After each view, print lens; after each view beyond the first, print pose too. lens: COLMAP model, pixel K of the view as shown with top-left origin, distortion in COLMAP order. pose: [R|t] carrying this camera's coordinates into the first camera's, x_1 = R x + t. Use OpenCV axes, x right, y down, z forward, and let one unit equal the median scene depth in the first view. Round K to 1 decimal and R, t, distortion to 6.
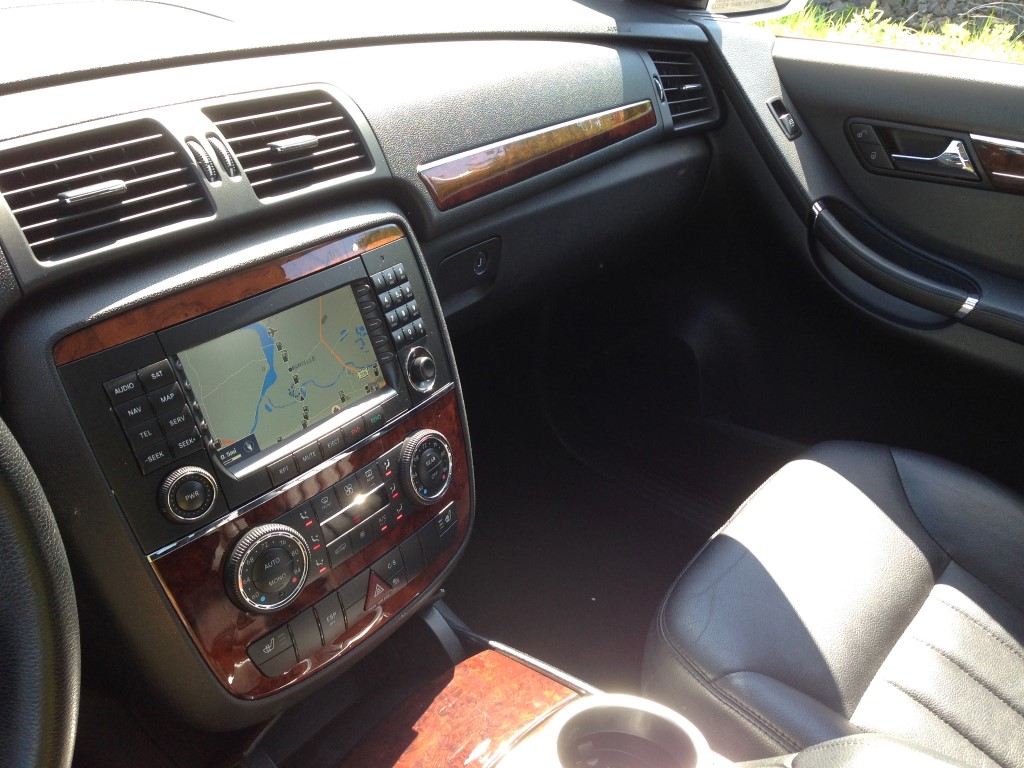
lens RADIAL K [[932.4, 0, 488.7], [0, 932.4, 382.8], [0, 0, 1]] dist [0.089693, -0.167840]
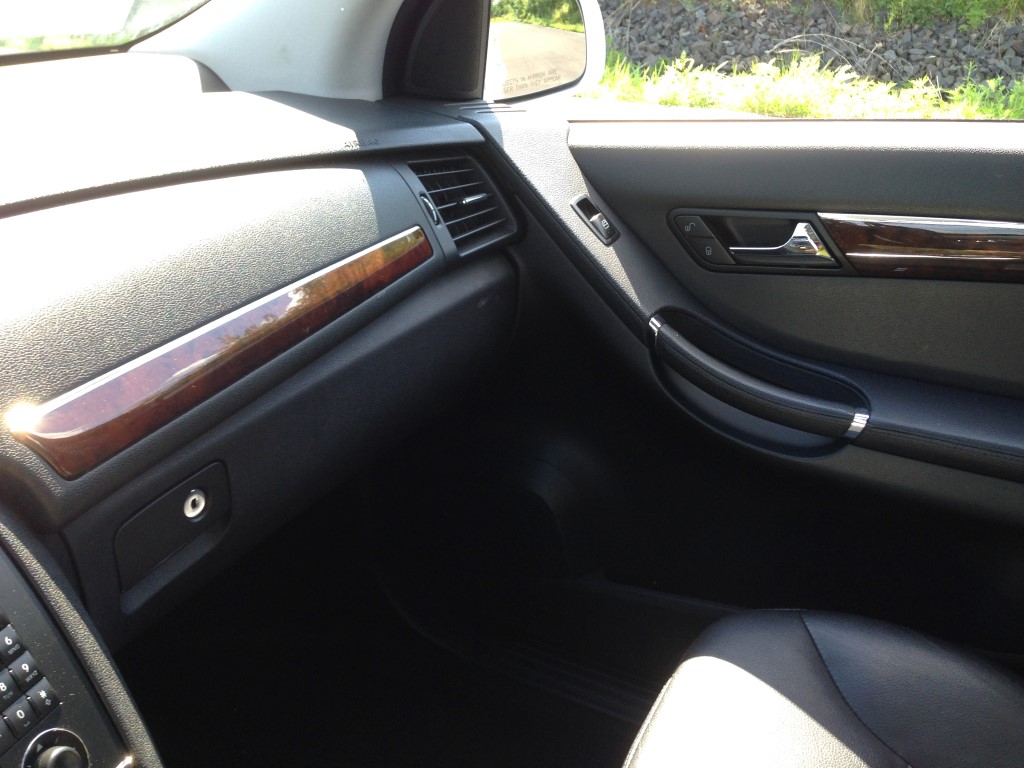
lens RADIAL K [[975.8, 0, 512.0], [0, 975.8, 384.0], [0, 0, 1]] dist [0.064328, -0.168680]
pose [[0.974459, -0.165631, 0.151645, 0.096046], [0.178002, 0.981399, -0.071911, -0.097260], [-0.136913, 0.097068, 0.985816, 0.203989]]
